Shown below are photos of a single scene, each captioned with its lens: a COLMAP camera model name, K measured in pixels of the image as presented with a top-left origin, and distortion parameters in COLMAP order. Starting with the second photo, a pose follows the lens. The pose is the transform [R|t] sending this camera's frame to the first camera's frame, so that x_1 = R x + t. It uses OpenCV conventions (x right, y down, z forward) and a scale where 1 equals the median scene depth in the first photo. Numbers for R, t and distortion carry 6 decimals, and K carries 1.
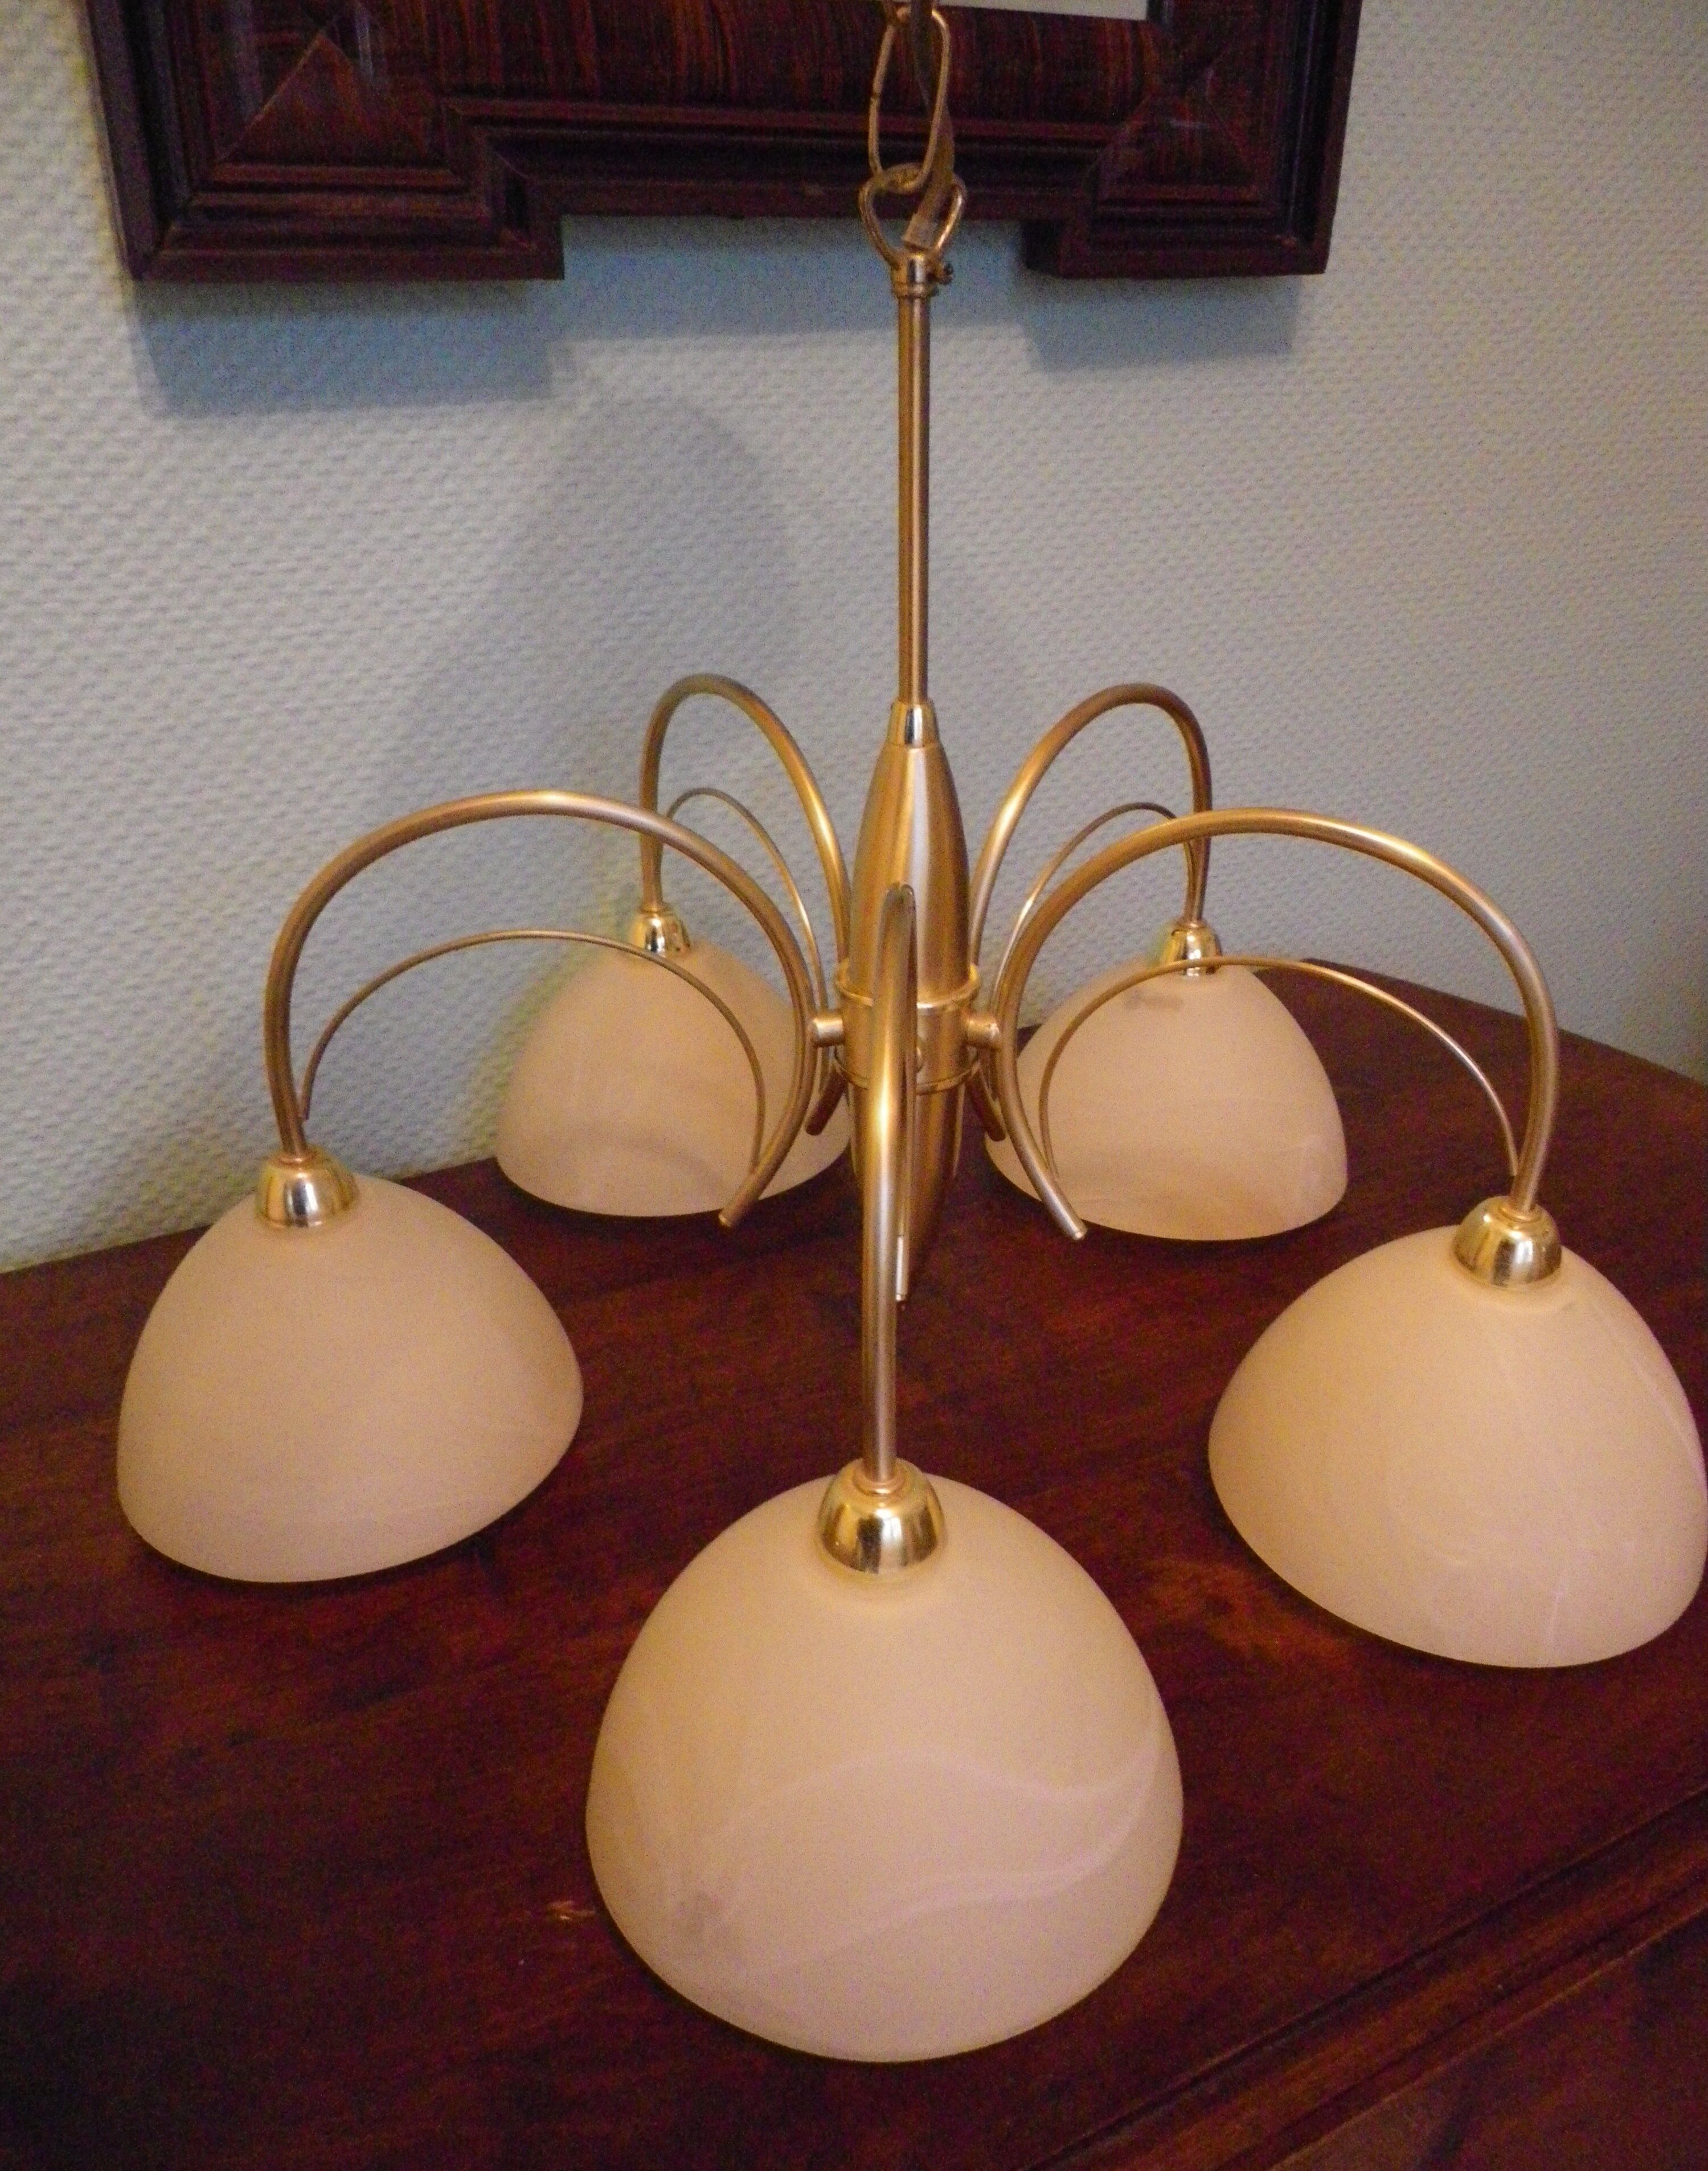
lens RADIAL K [[1792.1, 0, 862.5], [0, 1792.1, 1141.4], [0, 0, 1]] dist [0.004268, 0.007525]
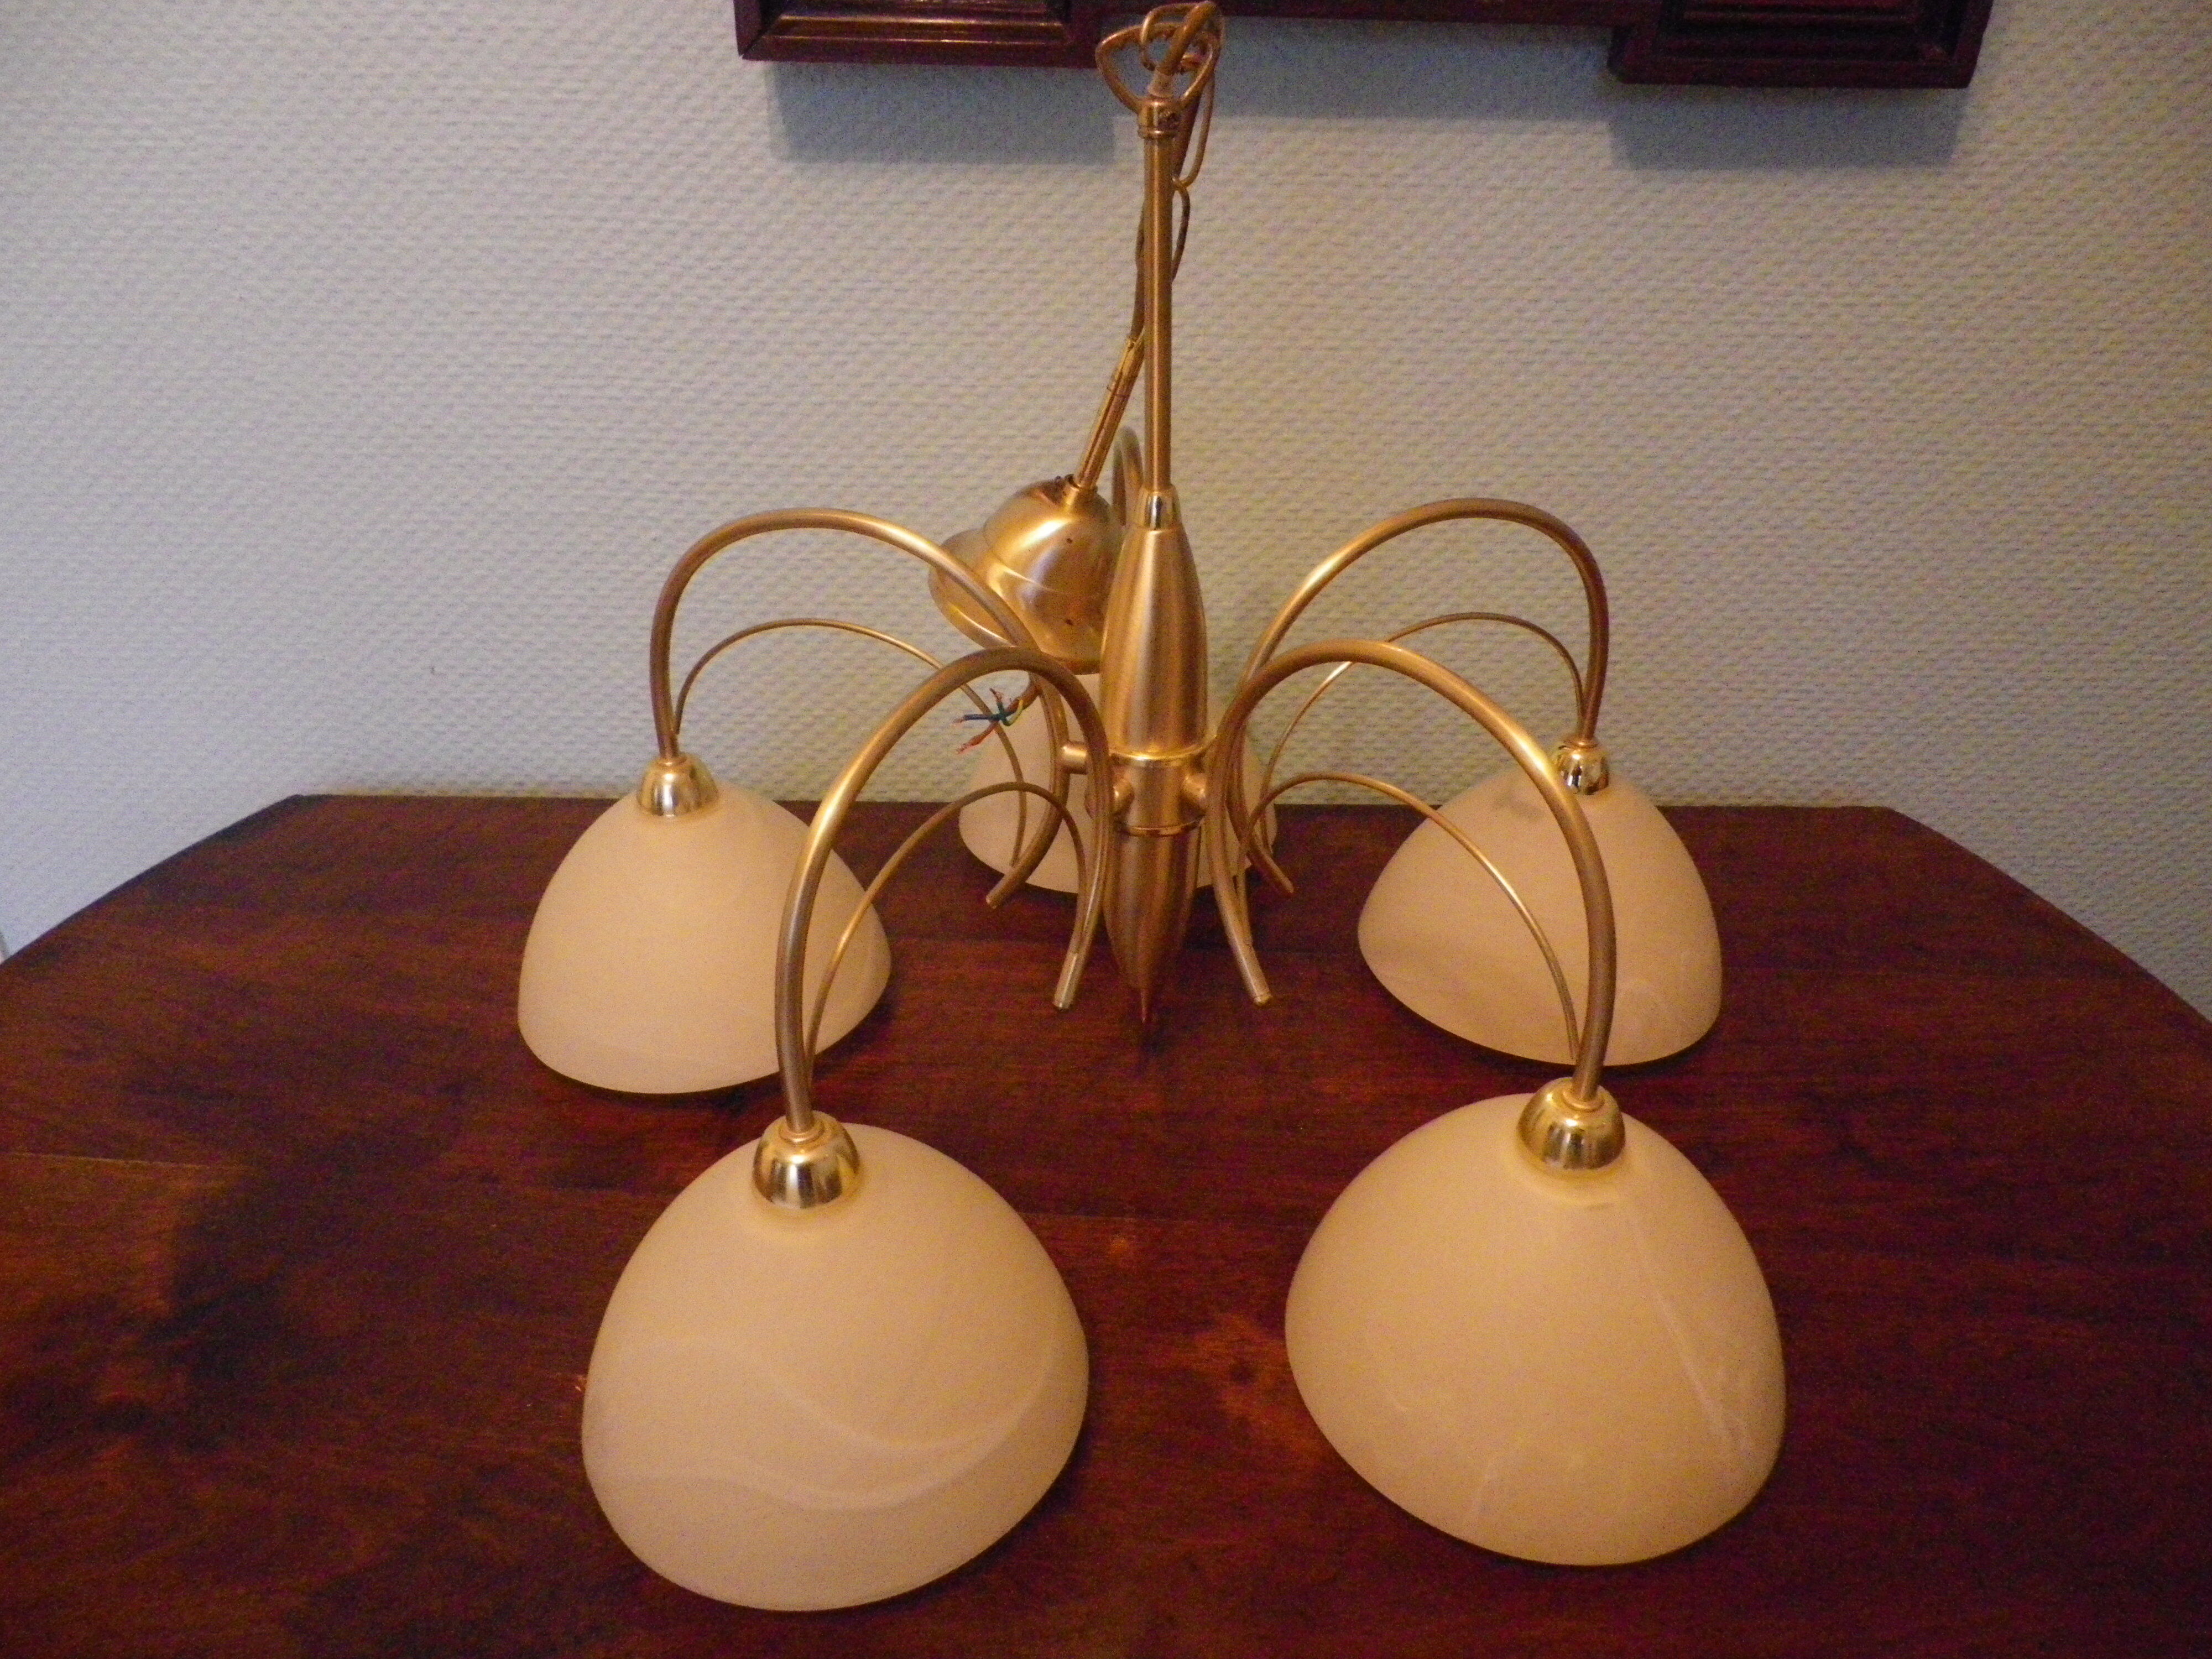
lens RADIAL K [[1772.1, 0, 1099.7], [0, 1772.1, 833.9], [0, 0, 1]] dist [0.006909, -0.000503]
pose [[0.875959, 0.244555, -0.415800, 0.398657], [-0.234438, 0.969146, 0.076121, -0.089162], [0.421587, 0.030800, 0.906265, -0.007538]]
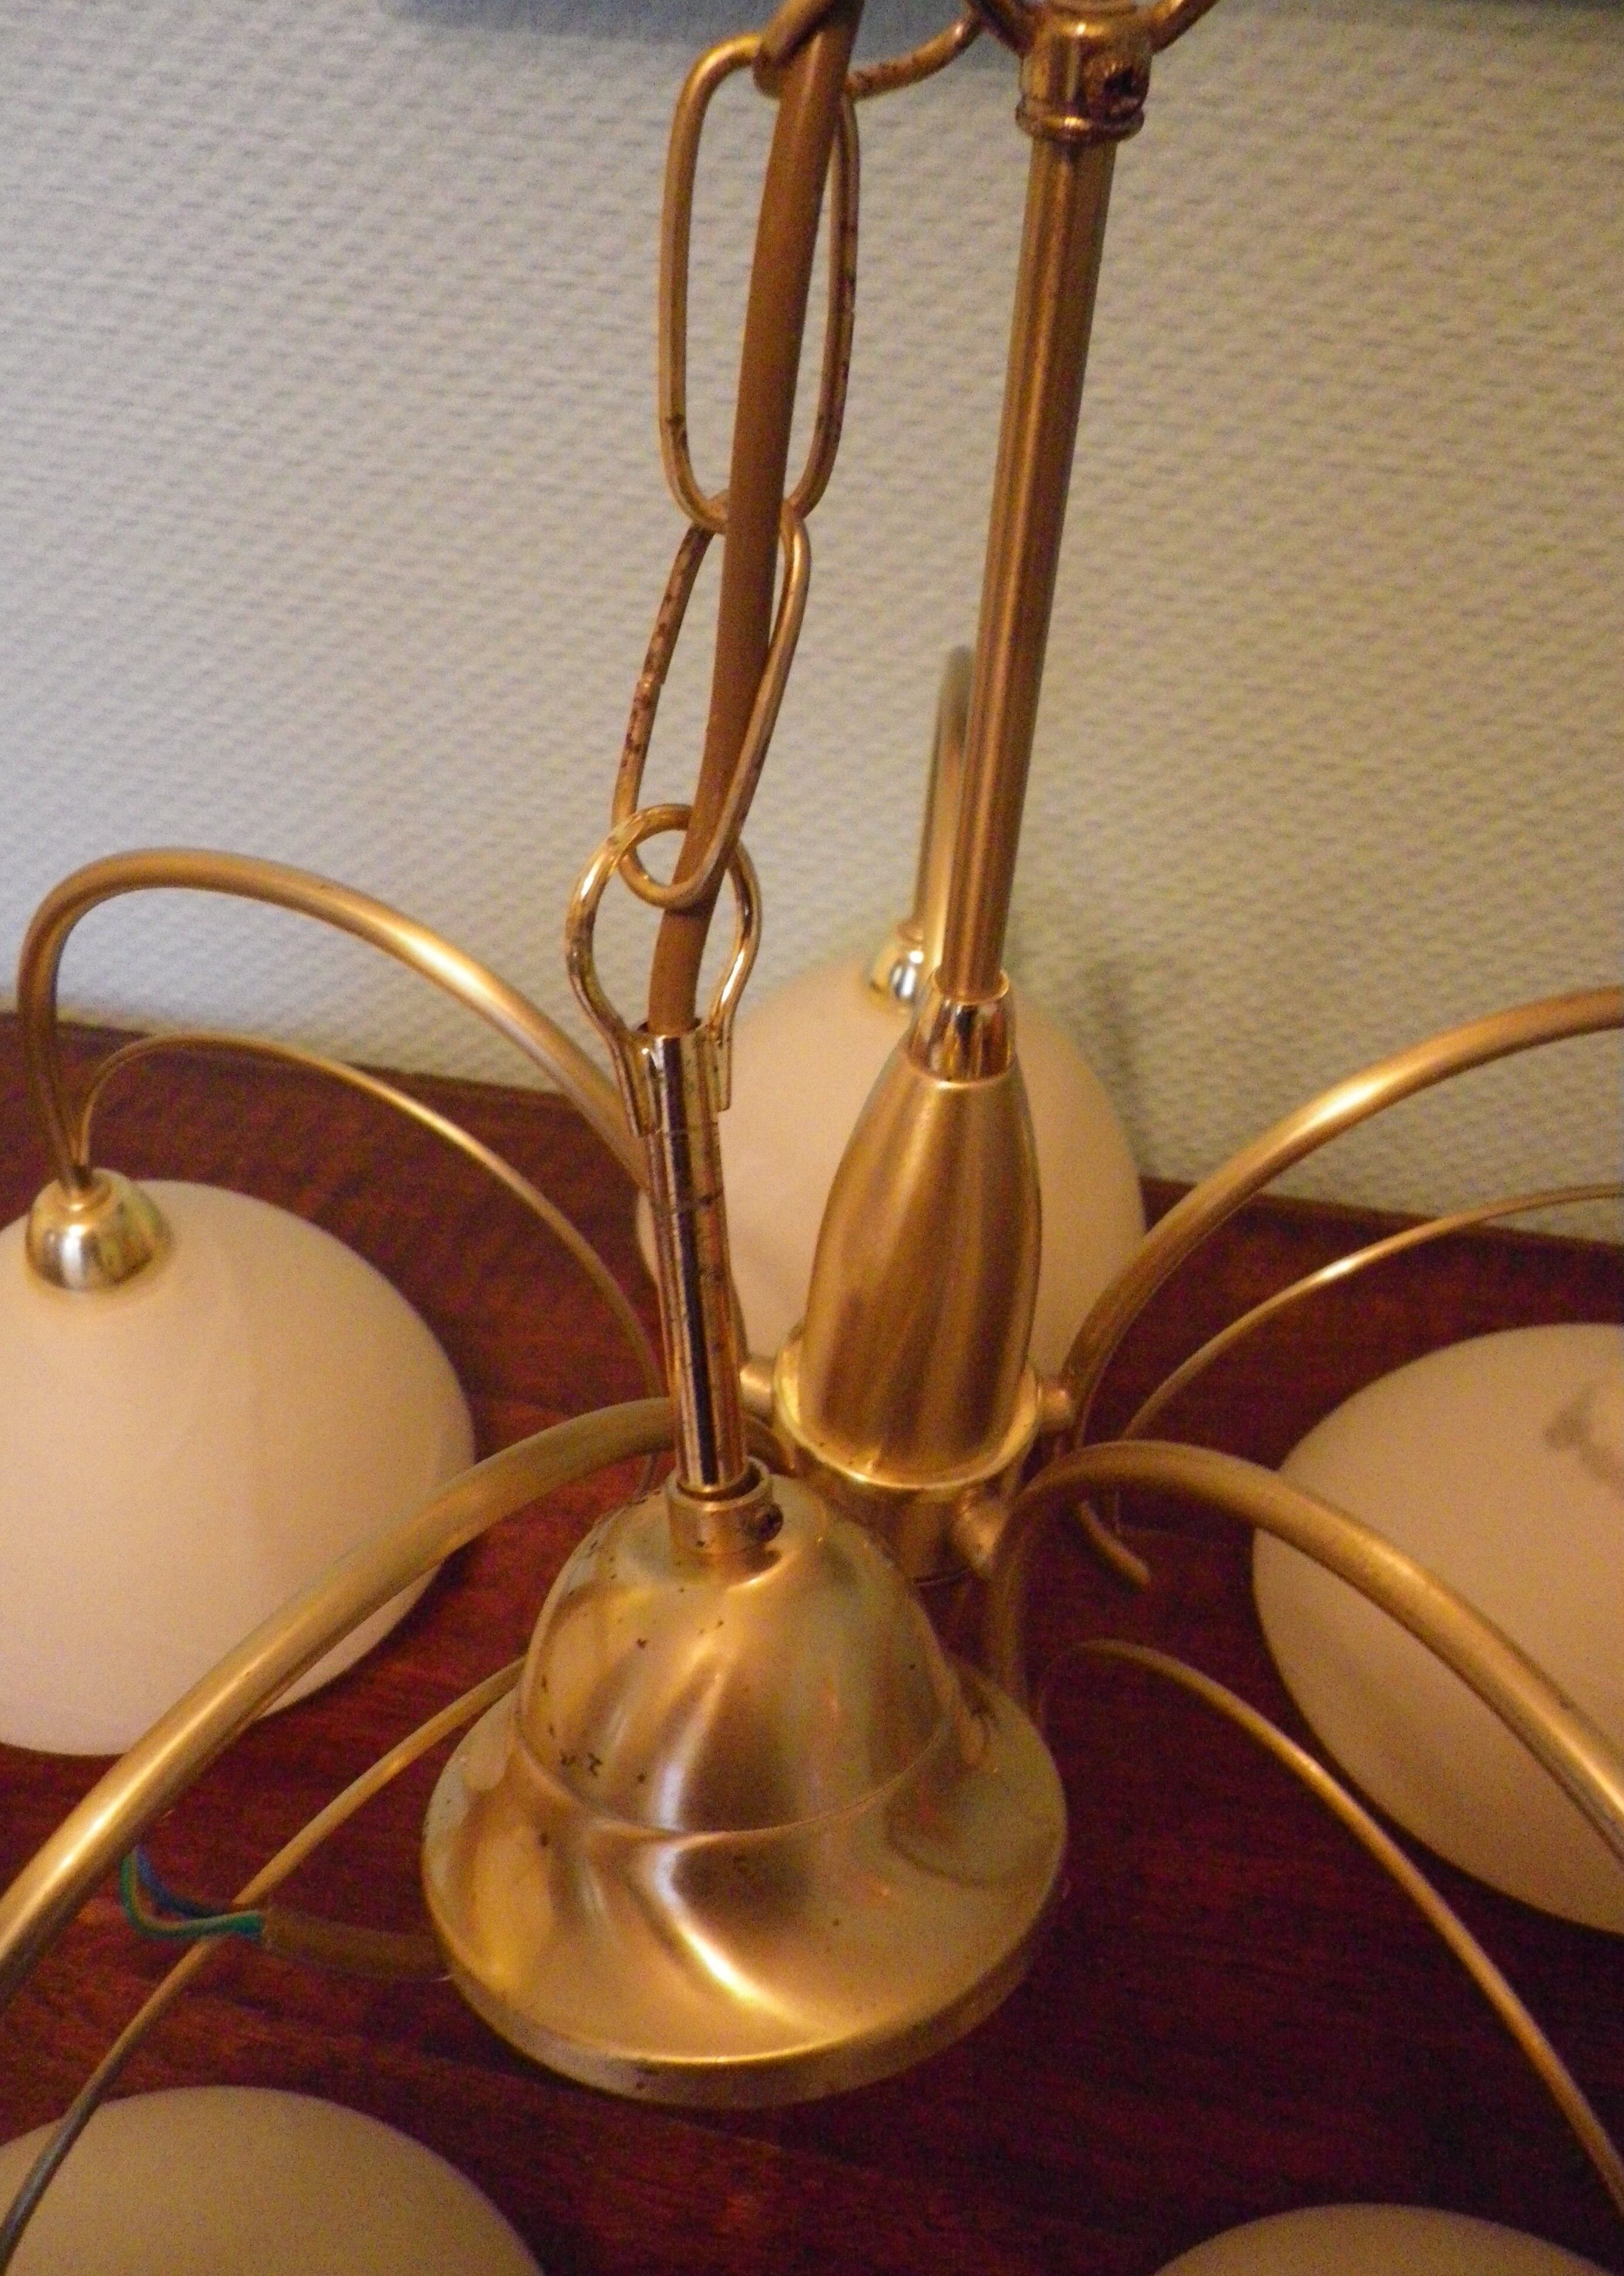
lens RADIAL K [[1830.1, 0, 739.8], [0, 1830.1, 1174.0], [0, 0, 1]] dist [0.000703, -0.001331]
pose [[0.786446, 0.442566, -0.430858, 0.170934], [-0.324095, 0.889502, 0.322101, -0.264024], [0.525800, -0.113677, 0.842978, 0.422184]]
